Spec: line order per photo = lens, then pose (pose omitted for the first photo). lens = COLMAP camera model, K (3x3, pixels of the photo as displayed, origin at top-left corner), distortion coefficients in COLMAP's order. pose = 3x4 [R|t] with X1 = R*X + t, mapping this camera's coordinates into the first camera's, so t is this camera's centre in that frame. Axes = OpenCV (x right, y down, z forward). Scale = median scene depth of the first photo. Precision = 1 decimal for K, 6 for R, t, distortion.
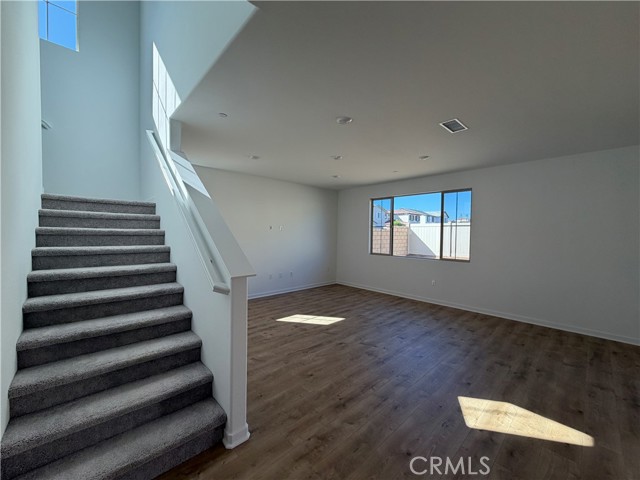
lens RADIAL K [[255.3, 0, 320.0], [0, 255.3, 240.0], [0, 0, 1]] dist [0.001692, -0.000013]
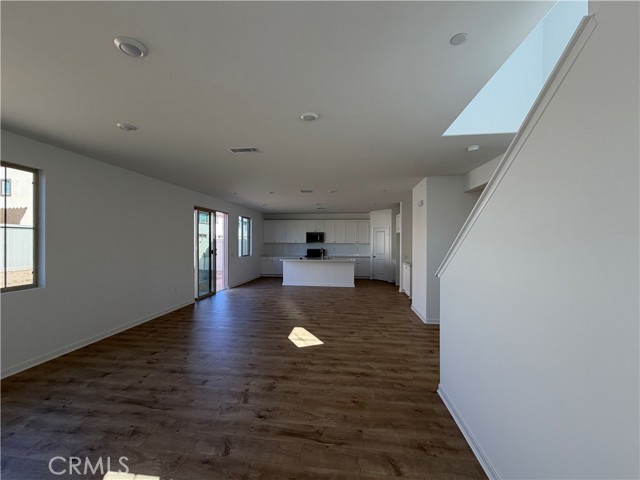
lens RADIAL K [[255.3, 0, 320.0], [0, 255.3, 240.0], [0, 0, 1]] dist [0.001692, -0.000013]
pose [[-0.641849, -0.015026, 0.766684, -0.558722], [0.003875, 0.999732, 0.022838, -0.061468], [-0.766821, 0.017629, -0.641619, 1.438753]]
